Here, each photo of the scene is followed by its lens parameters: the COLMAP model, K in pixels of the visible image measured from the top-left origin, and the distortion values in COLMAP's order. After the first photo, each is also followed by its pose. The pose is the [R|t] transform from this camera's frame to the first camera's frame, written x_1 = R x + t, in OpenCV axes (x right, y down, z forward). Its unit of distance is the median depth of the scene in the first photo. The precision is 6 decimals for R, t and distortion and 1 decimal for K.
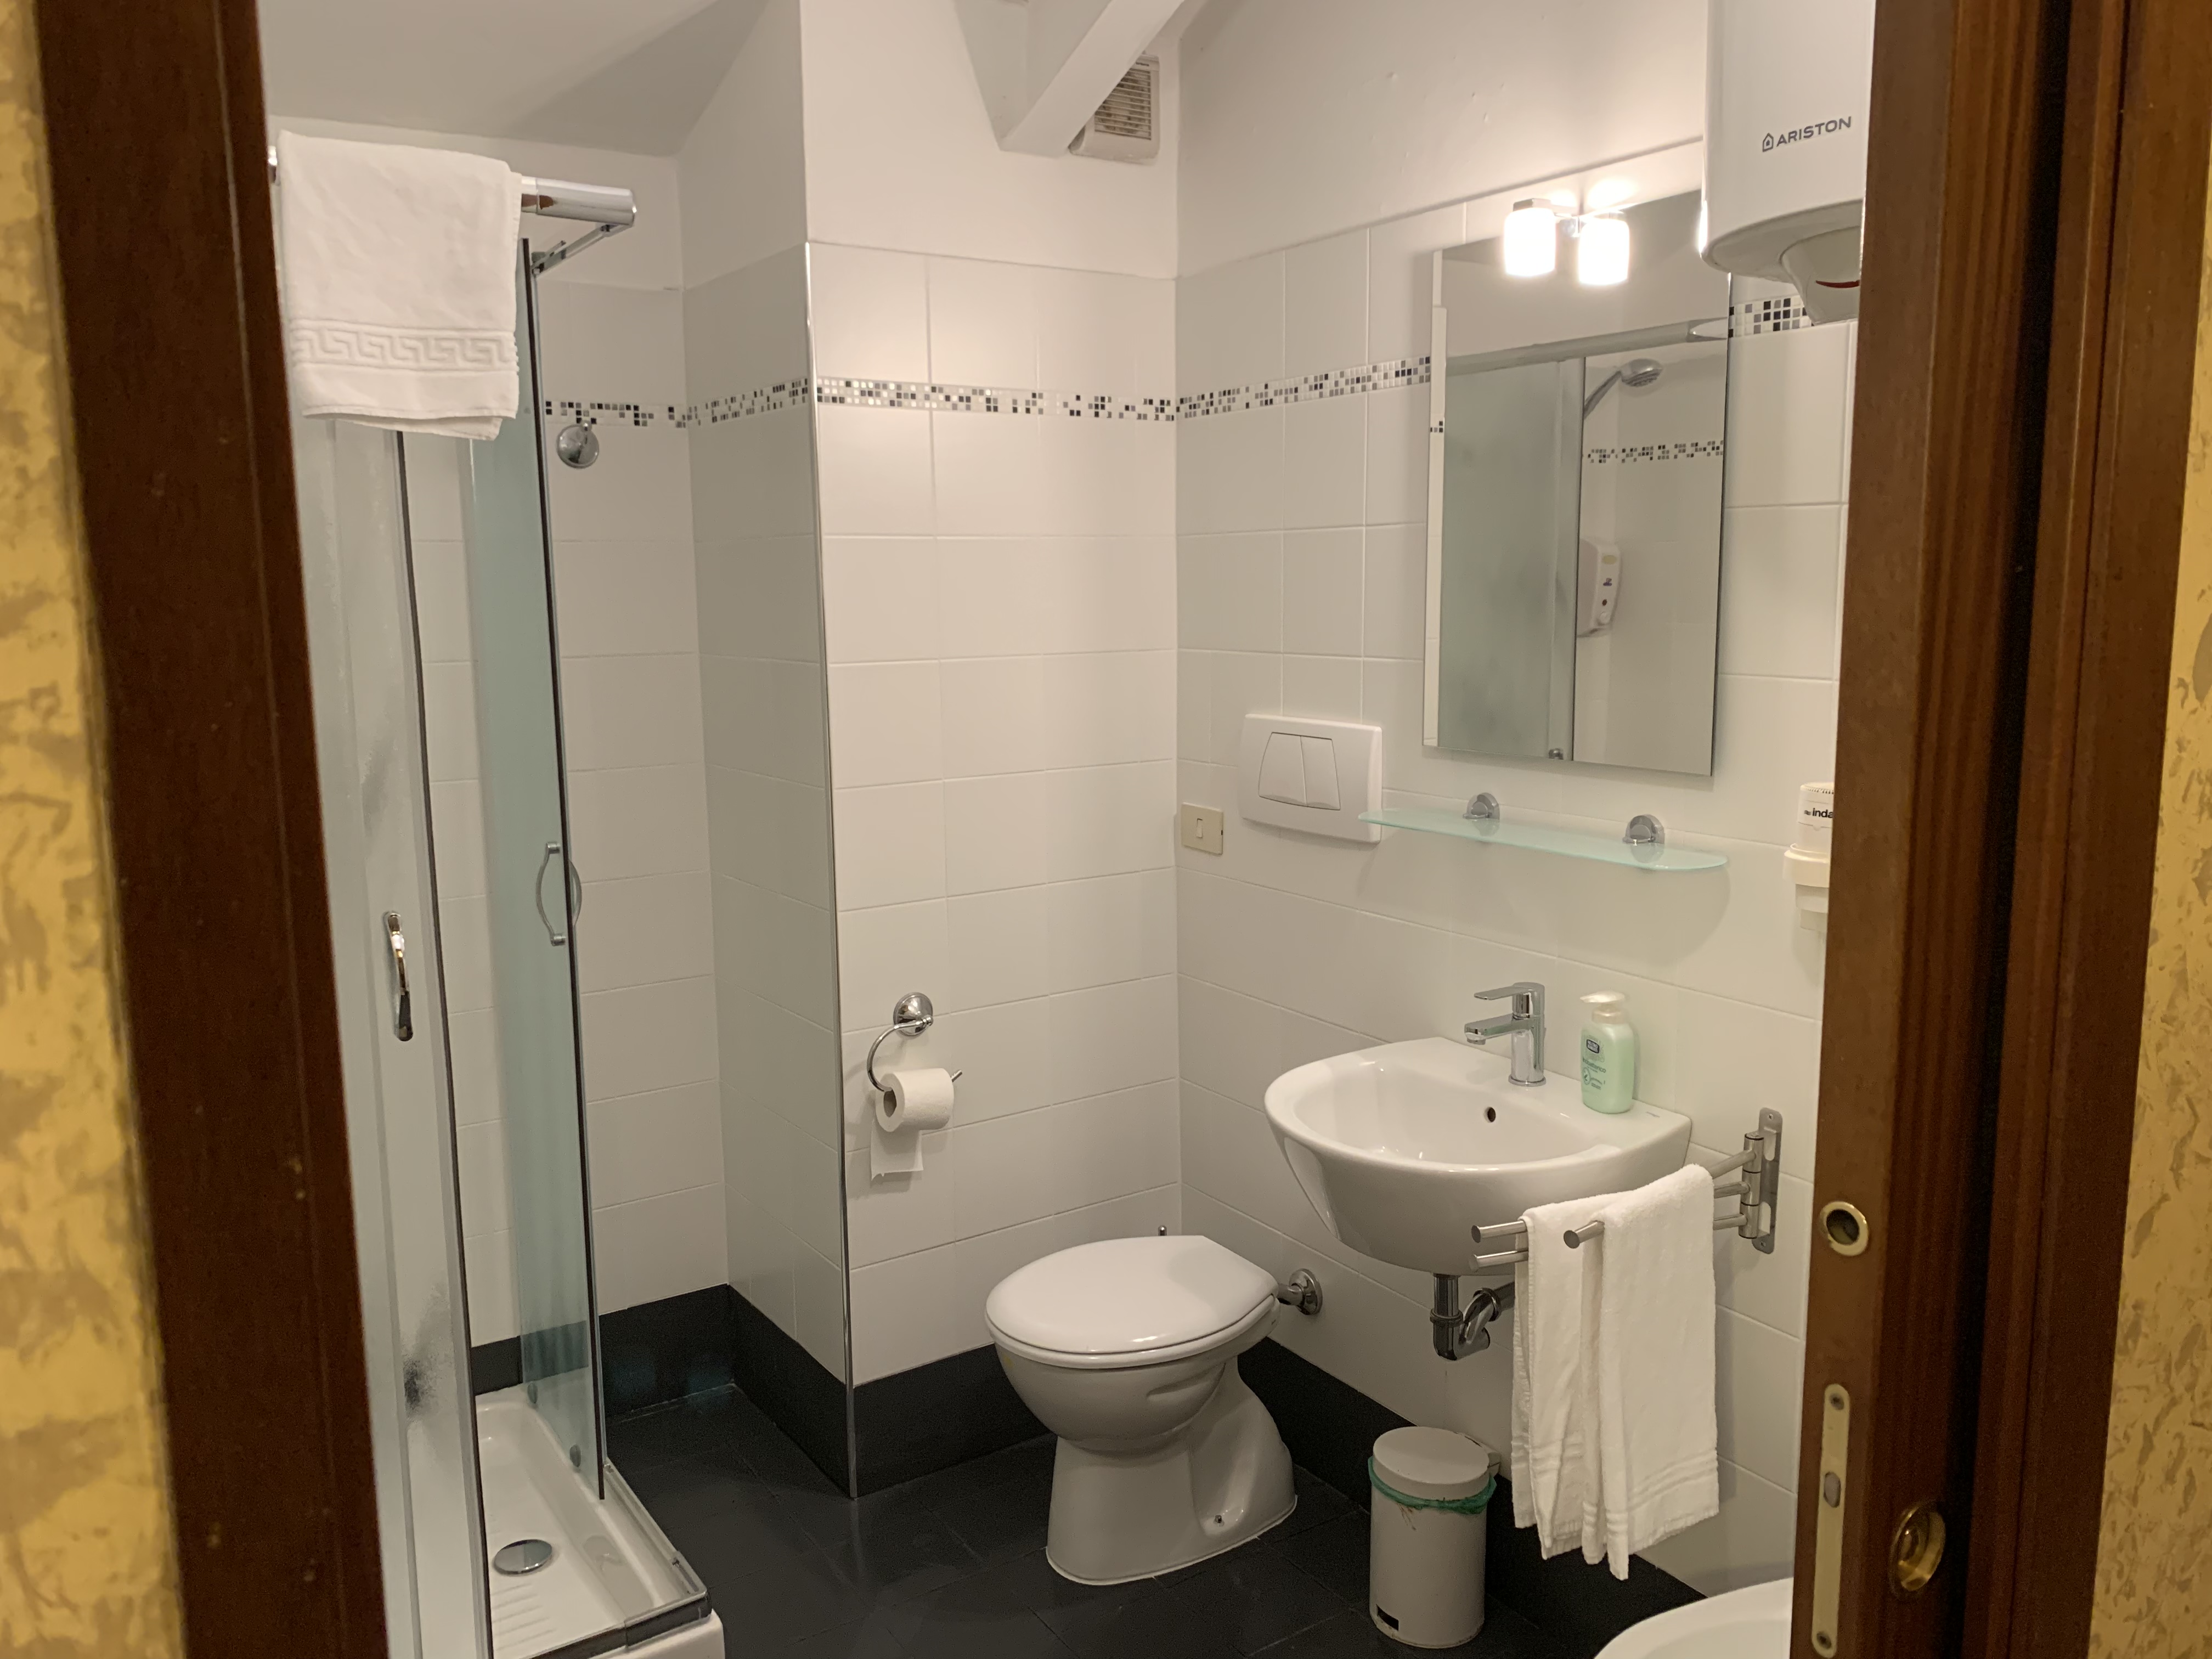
lens RADIAL K [[1742.4, 0, 1106.0], [0, 1742.4, 829.5], [0, 0, 1]] dist [-0.005150, 0.022872]
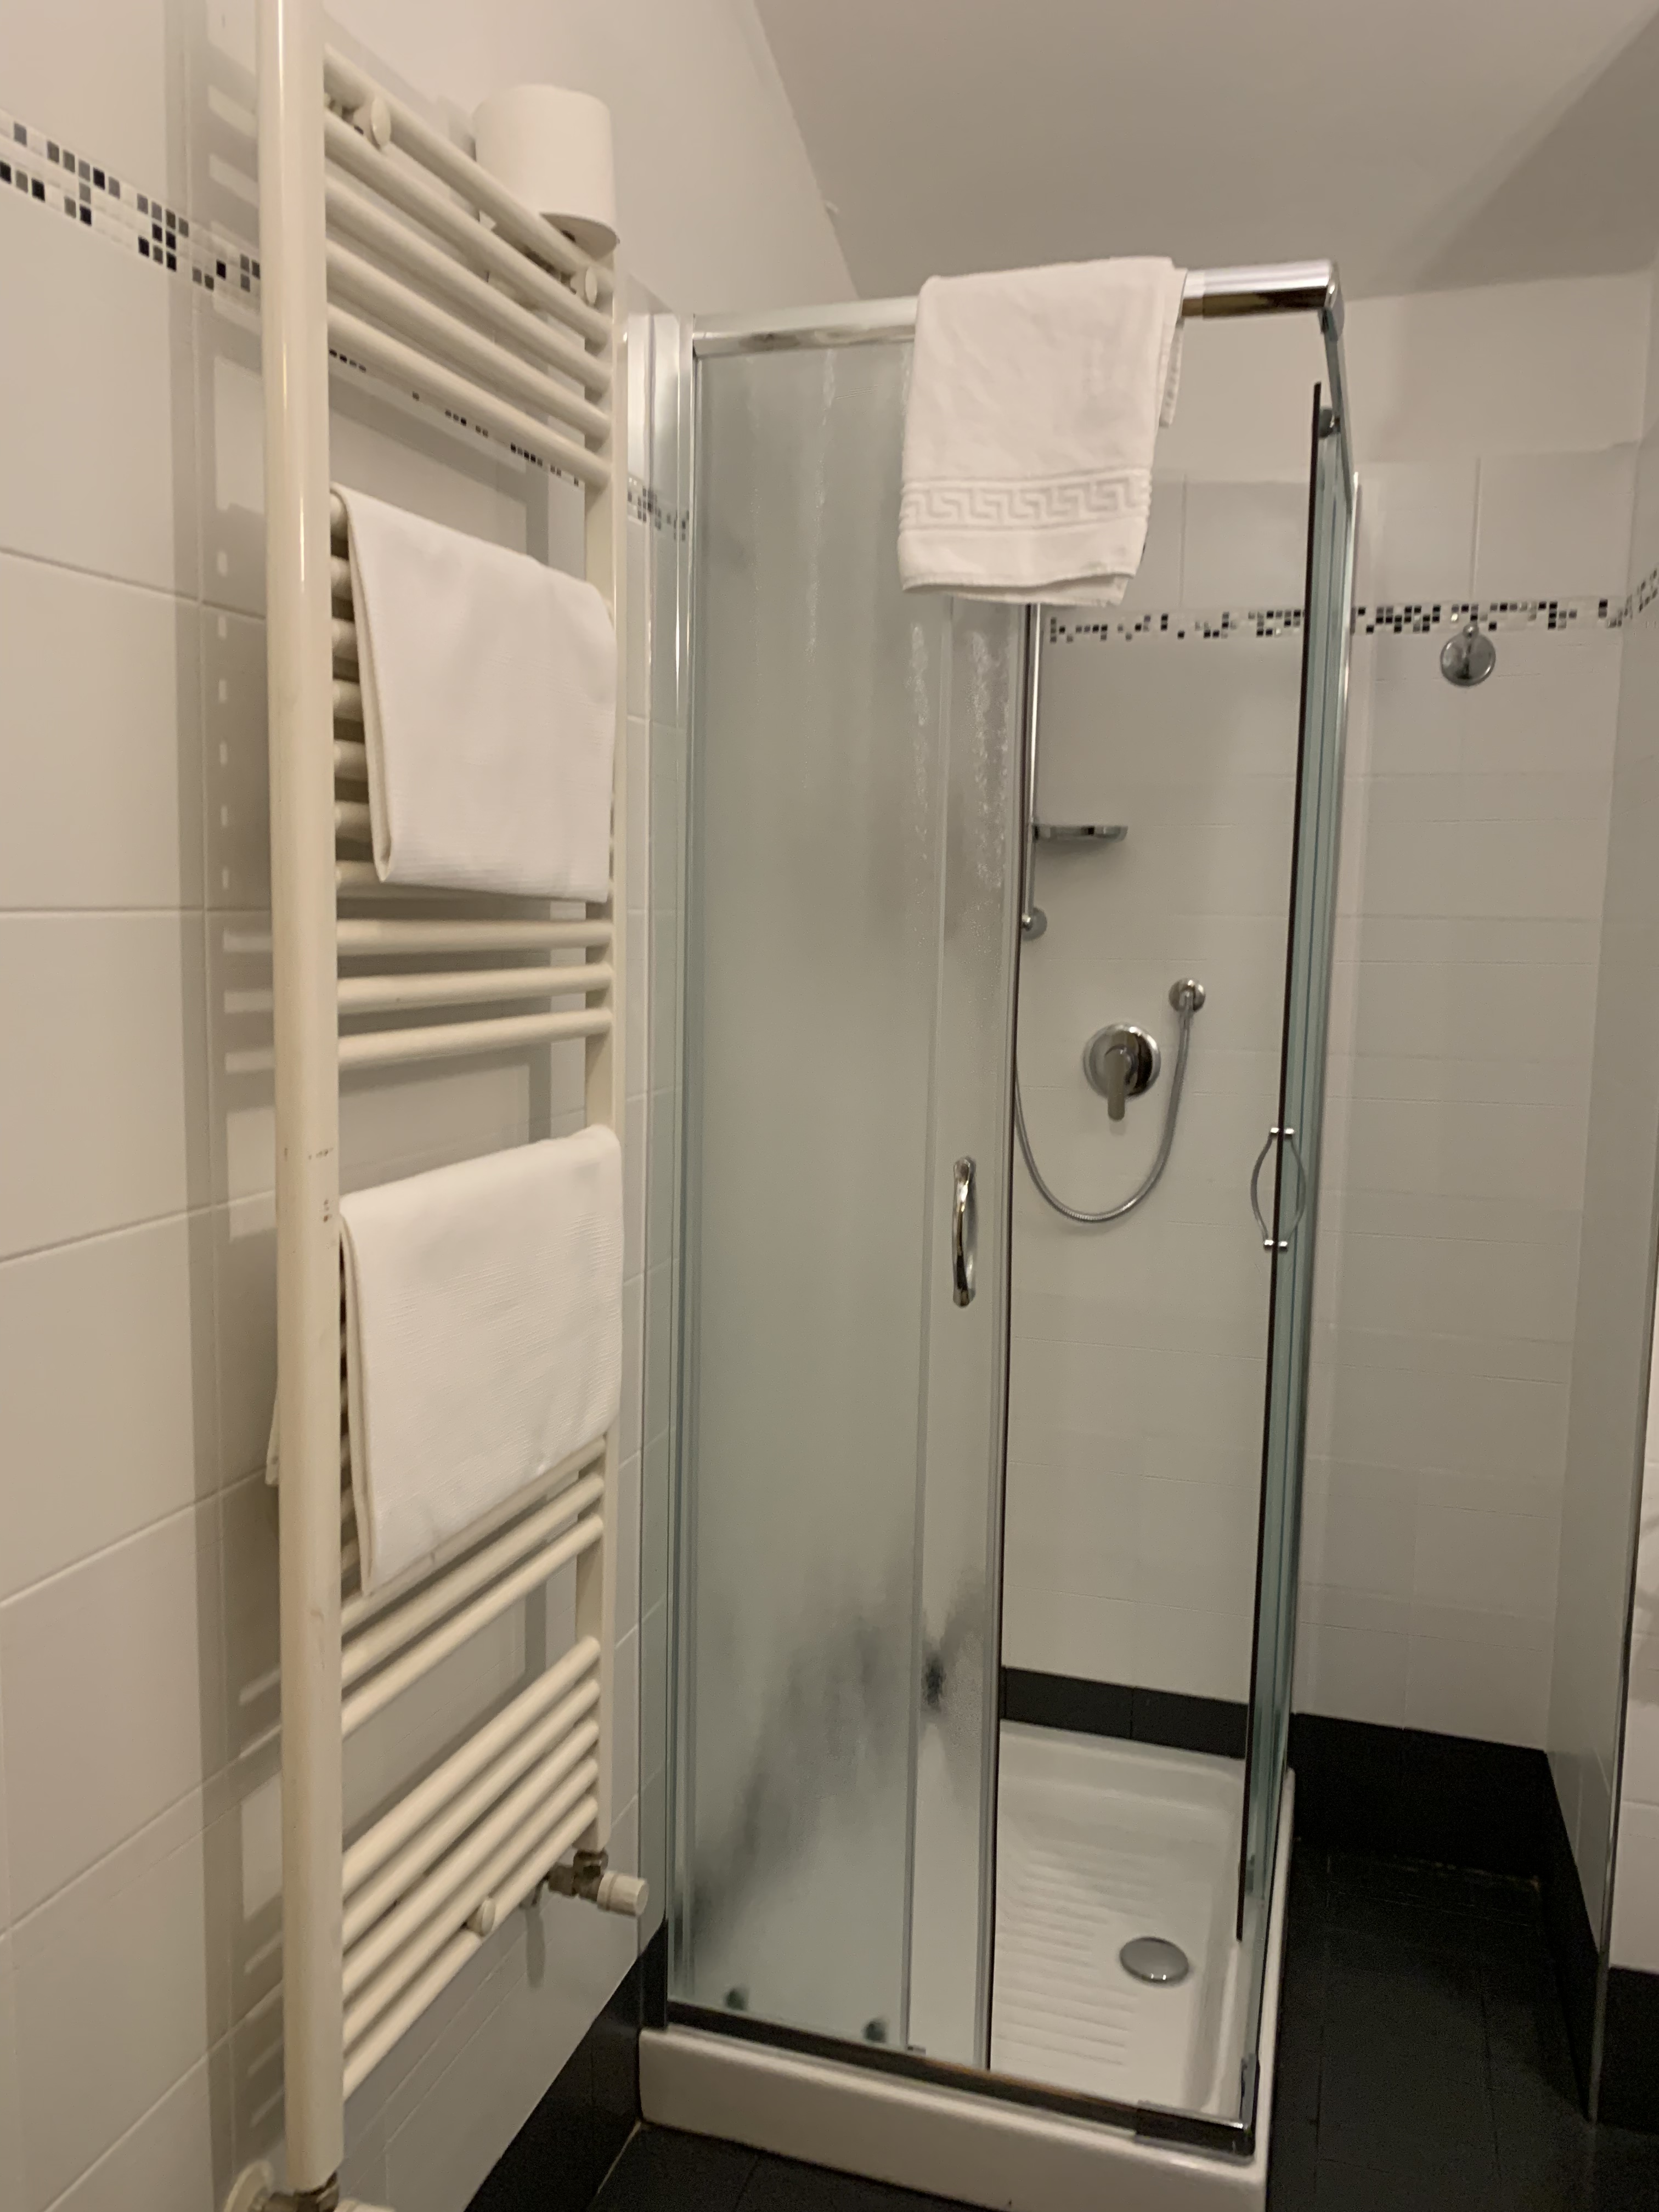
lens RADIAL K [[1742.4, 0, 829.5], [0, 1742.4, 1106.0], [0, 0, 1]] dist [-0.005150, 0.022872]
pose [[0.633700, 0.111493, -0.765502, 0.210558], [-0.139370, 0.989822, 0.028790, 0.004485], [0.760920, 0.088444, 0.642789, 0.381410]]
